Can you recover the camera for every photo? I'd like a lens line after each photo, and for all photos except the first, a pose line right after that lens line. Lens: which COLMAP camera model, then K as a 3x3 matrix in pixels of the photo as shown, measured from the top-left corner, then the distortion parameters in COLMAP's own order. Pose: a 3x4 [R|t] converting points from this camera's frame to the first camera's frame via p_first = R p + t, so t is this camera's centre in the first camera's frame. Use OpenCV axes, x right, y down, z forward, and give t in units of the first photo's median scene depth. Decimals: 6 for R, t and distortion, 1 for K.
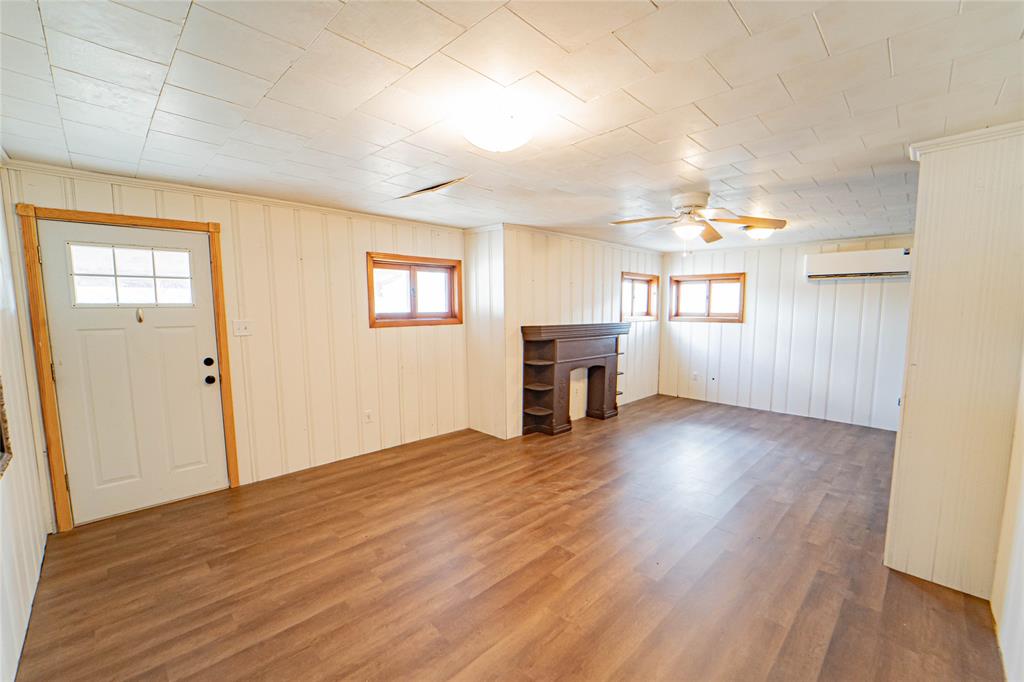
lens RADIAL K [[419.2, 0, 518.2], [0, 419.2, 340.3], [0, 0, 1]] dist [-0.019038, 0.000133]
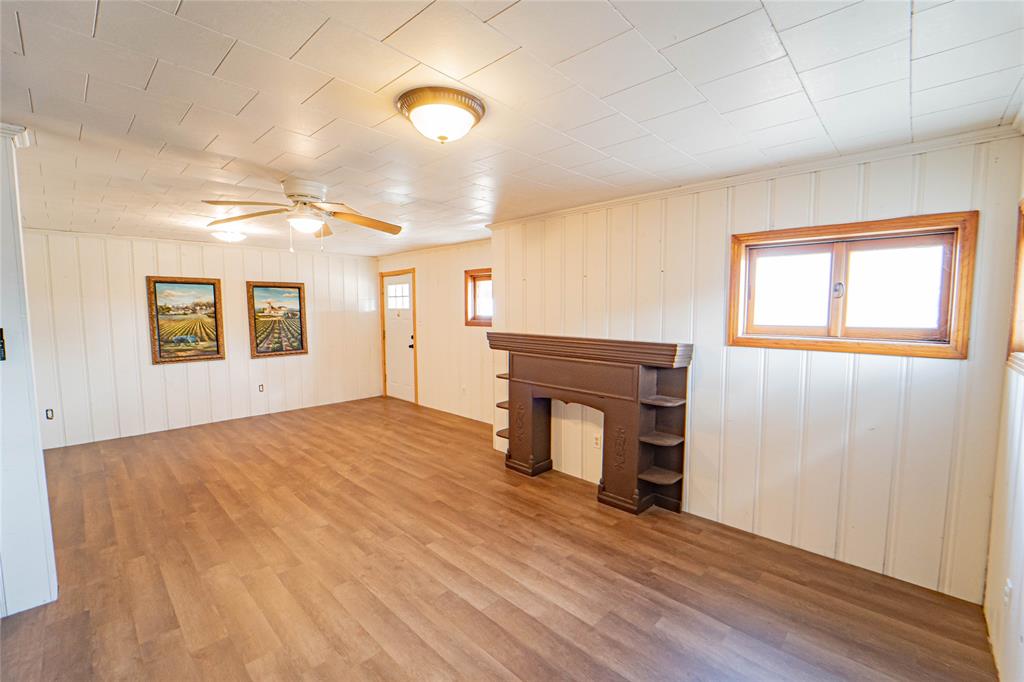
lens RADIAL K [[419.2, 0, 512.7], [0, 419.2, 345.9], [0, 0, 1]] dist [-0.019038, 0.000133]
pose [[0.039904, 0.086562, -0.995447, 1.286509], [-0.083571, 0.993039, 0.083003, -0.114915], [0.995703, 0.079878, 0.046860, 1.385778]]
